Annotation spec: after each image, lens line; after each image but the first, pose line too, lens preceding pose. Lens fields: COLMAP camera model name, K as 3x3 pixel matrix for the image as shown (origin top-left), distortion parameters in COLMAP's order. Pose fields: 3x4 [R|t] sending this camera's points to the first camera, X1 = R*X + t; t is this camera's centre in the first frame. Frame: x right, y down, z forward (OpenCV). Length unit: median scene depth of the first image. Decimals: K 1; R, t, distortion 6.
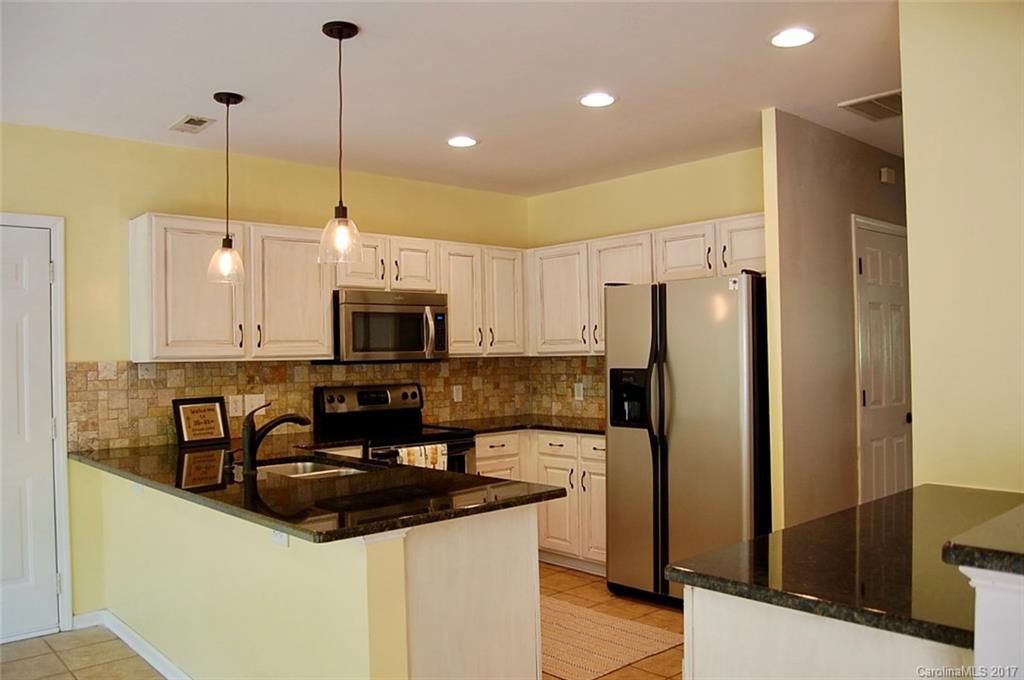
lens RADIAL K [[824.5, 0, 512.0], [0, 824.5, 340.0], [0, 0, 1]] dist [-0.079515, 0.010201]
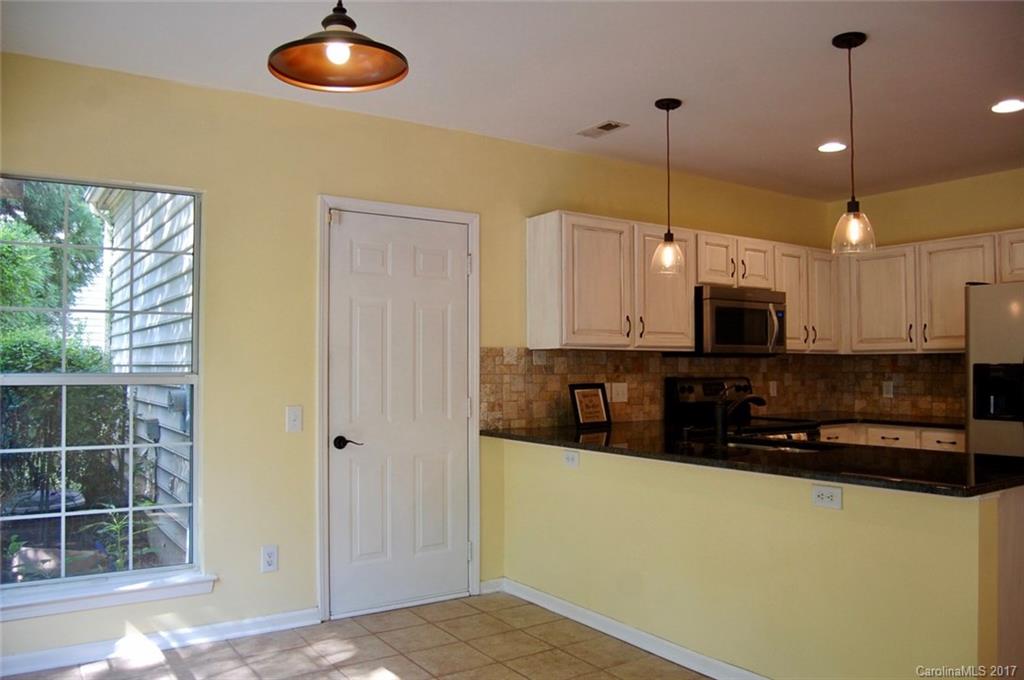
lens RADIAL K [[804.7, 0, 512.0], [0, 804.7, 340.0], [0, 0, 1]] dist [-0.087131, 0.001807]
pose [[0.990136, 0.016315, -0.139157, -0.297196], [-0.018139, 0.999765, -0.011854, 0.024784], [0.138930, 0.014261, 0.990199, -0.057844]]
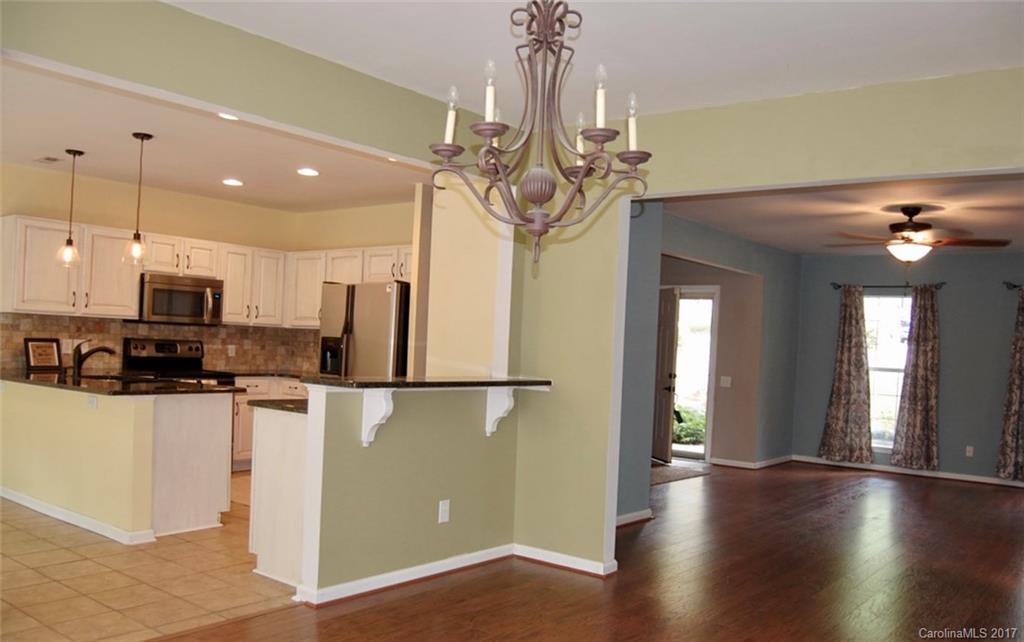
lens RADIAL K [[856.0, 0, 510.2], [0, 856.0, 348.8], [0, 0, 1]] dist [-0.064932, 0.008737]
pose [[0.983774, 0.061741, 0.168452, 0.183640], [-0.065852, 0.997650, 0.018923, 0.003347], [-0.166888, -0.029709, 0.985528, -0.598921]]
